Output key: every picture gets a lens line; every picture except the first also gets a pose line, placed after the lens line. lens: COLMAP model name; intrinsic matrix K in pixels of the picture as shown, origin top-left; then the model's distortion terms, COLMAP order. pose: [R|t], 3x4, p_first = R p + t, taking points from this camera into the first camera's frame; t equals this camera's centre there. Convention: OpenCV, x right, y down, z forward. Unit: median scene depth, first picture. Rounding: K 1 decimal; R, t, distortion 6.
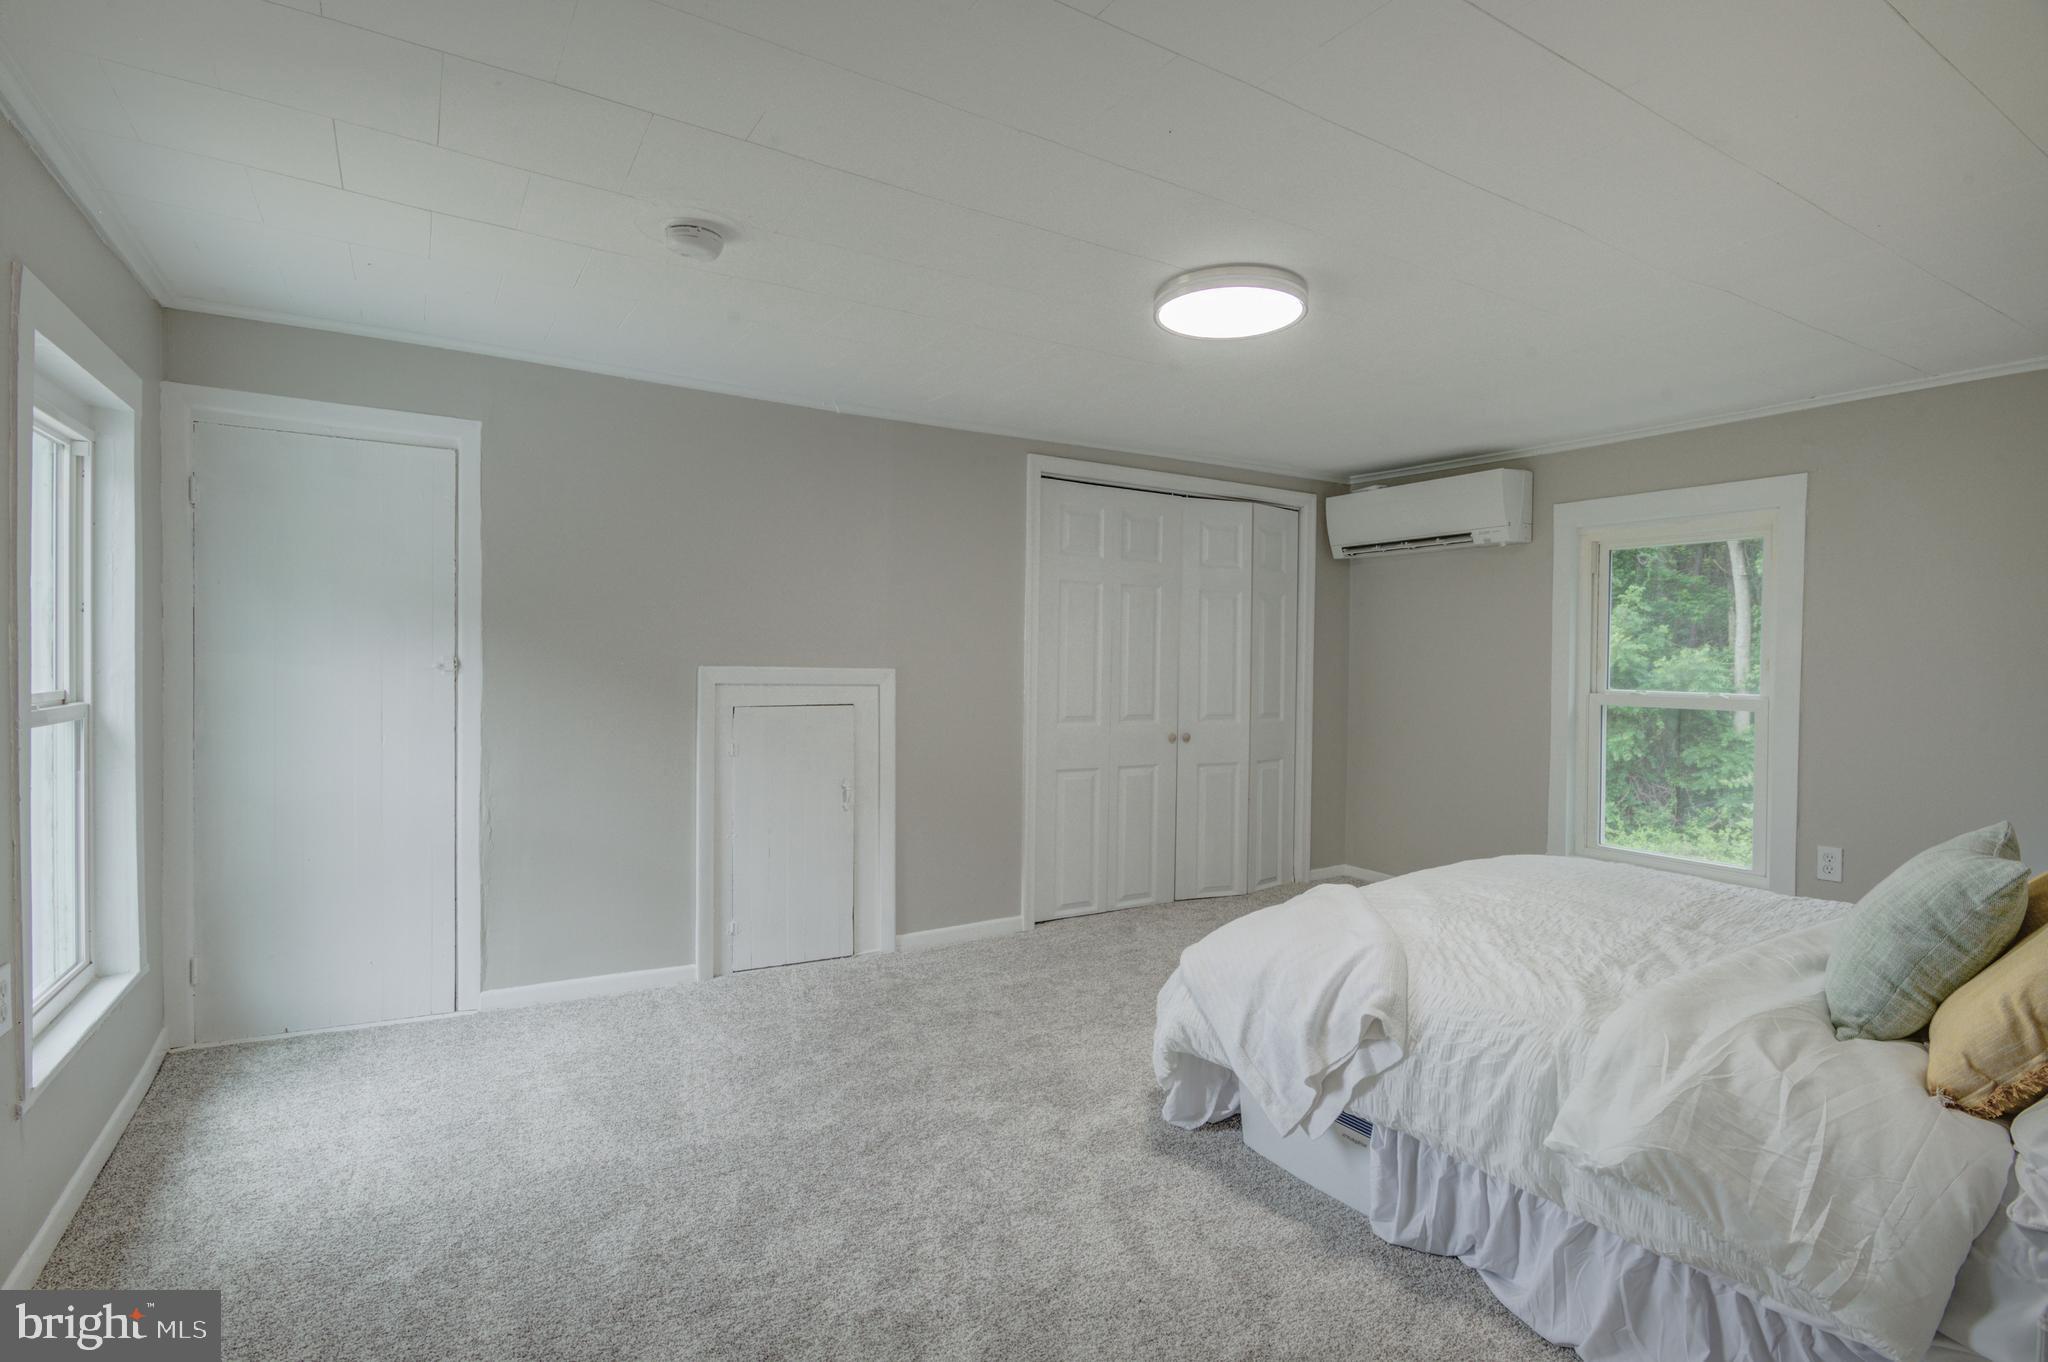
lens RADIAL K [[980.5, 0, 975.1], [0, 980.5, 678.2], [0, 0, 1]] dist [-0.014480, -0.000986]
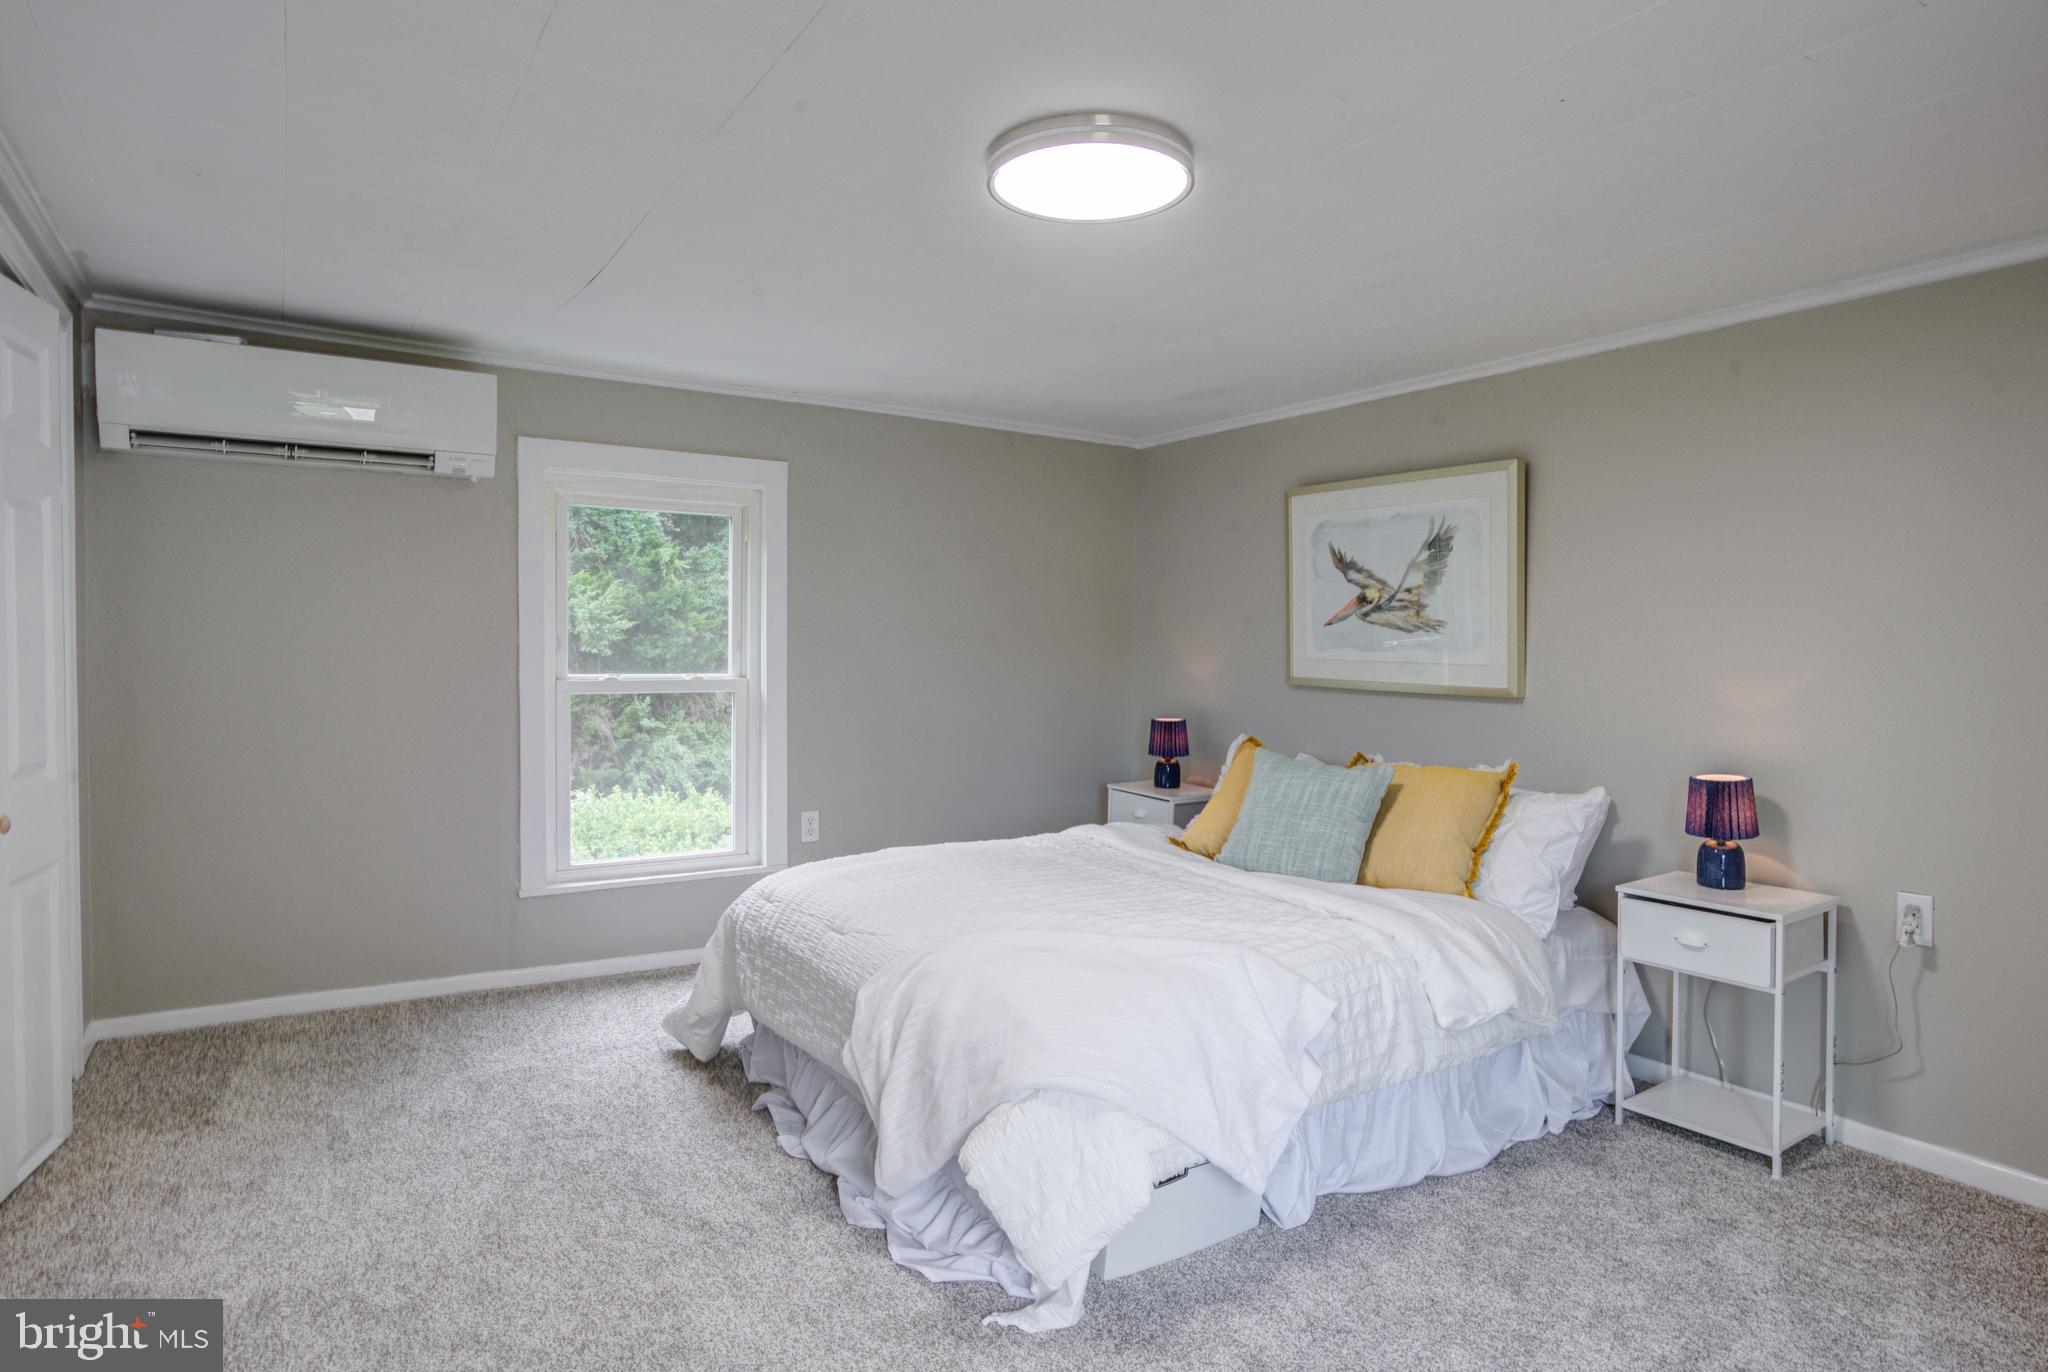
lens RADIAL K [[1219.2, 0, 1054.2], [0, 1219.2, 675.7], [0, 0, 1]] dist [-0.000405, -0.001151]
pose [[-0.071136, -0.044189, 0.996487, -0.710342], [0.008300, 0.998957, 0.044891, -0.053336], [-0.997432, 0.011464, -0.070695, 1.164022]]
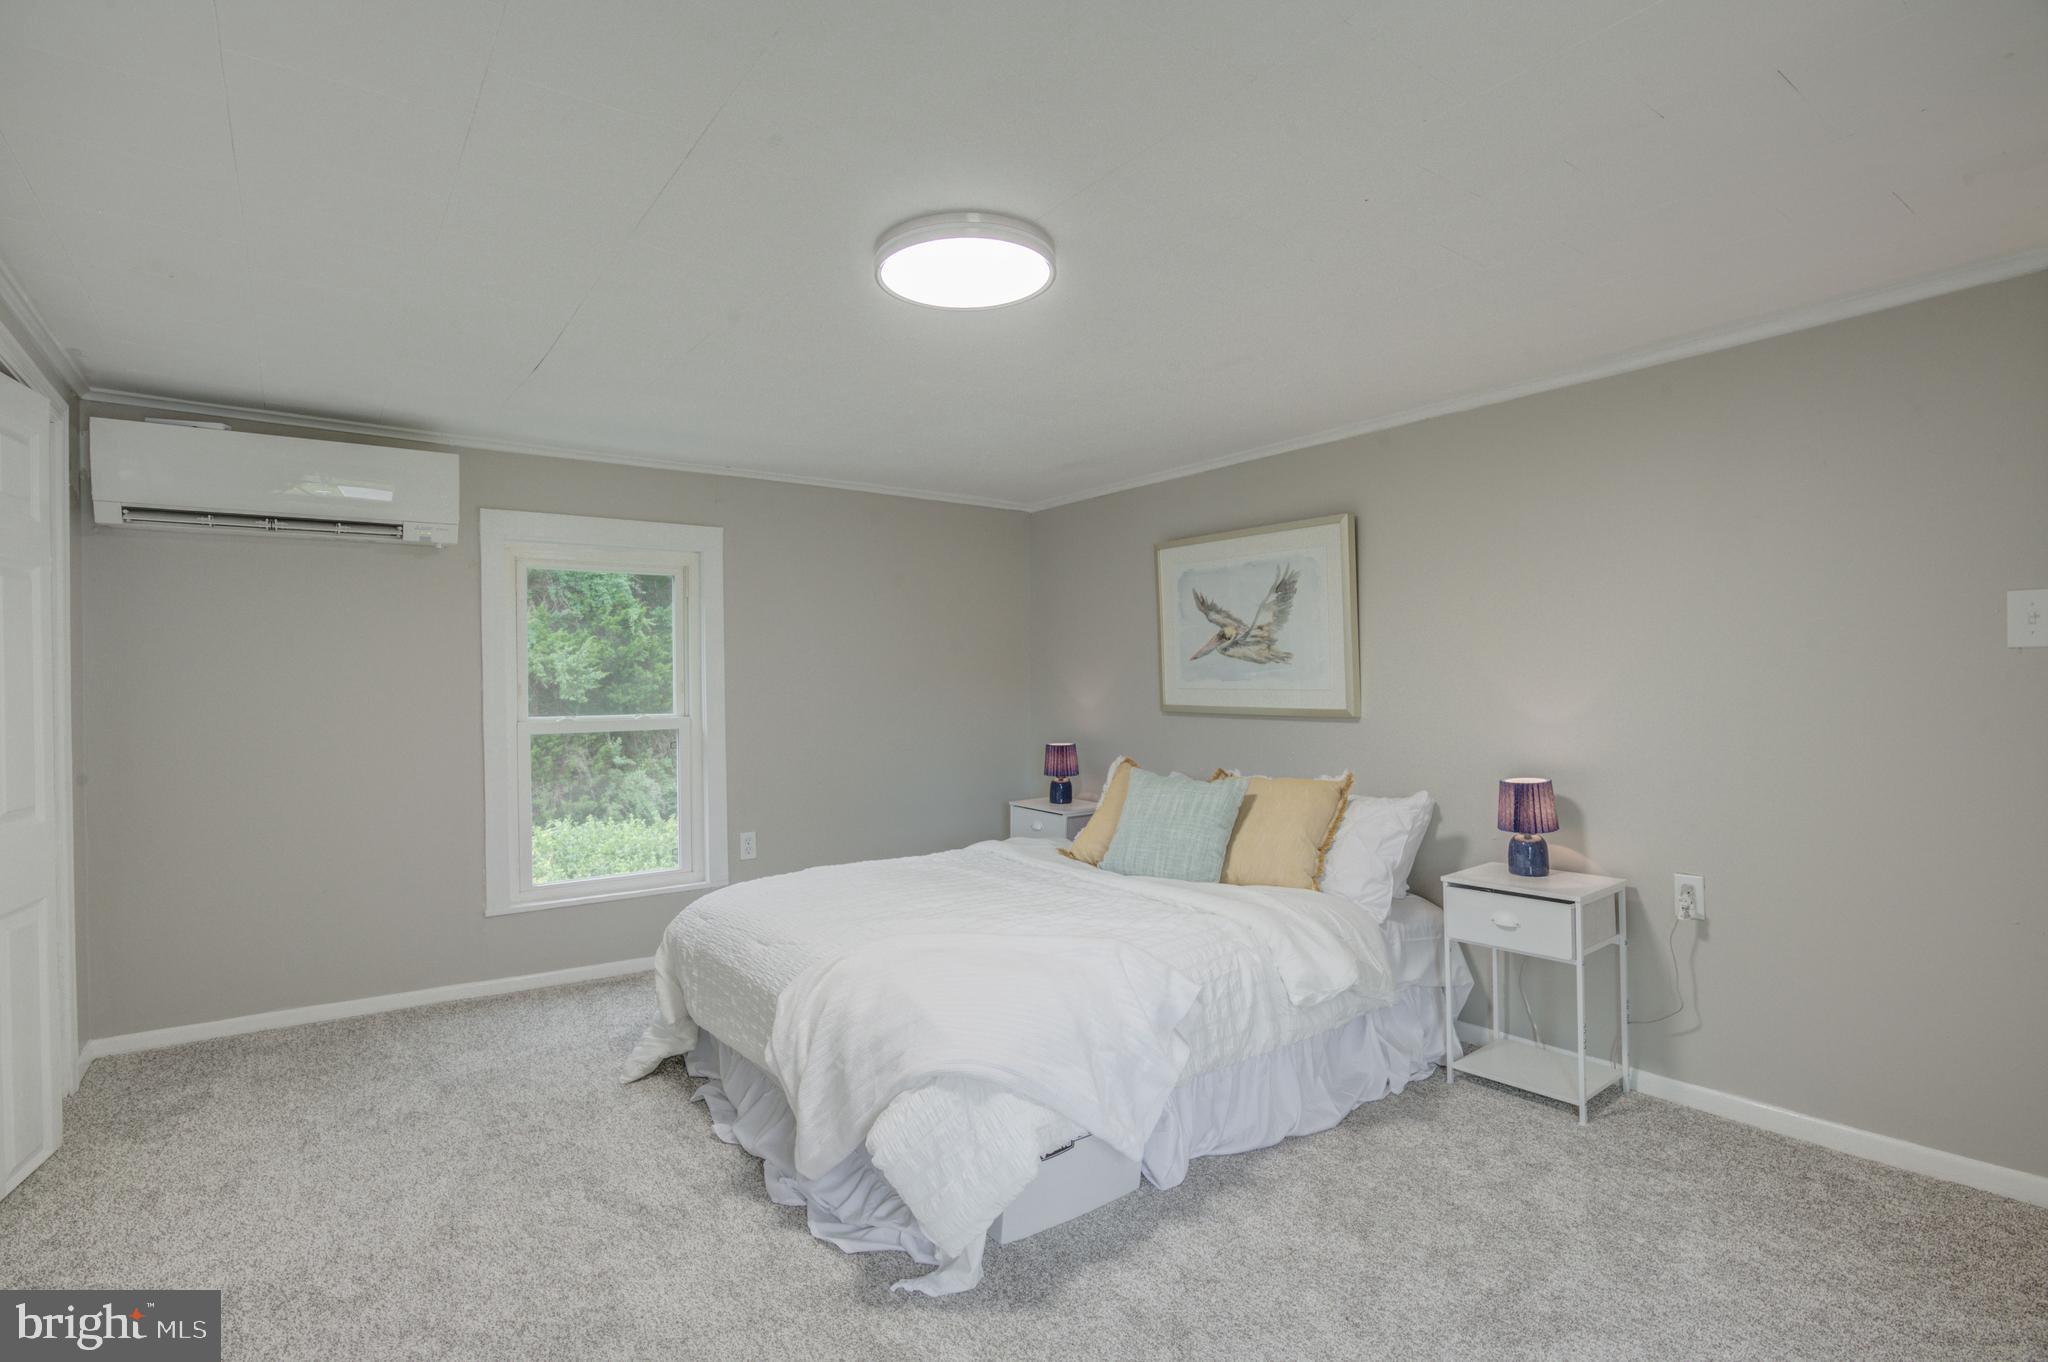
lens RADIAL K [[1034.1, 0, 1024.0], [0, 1034.1, 681.0], [0, 0, 1]] dist [-0.012778, 0.000337]
pose [[-0.116821, -0.012997, 0.993068, -0.671334], [0.029985, 0.999412, 0.016608, -0.044244], [-0.992700, 0.031717, -0.116363, 1.129345]]
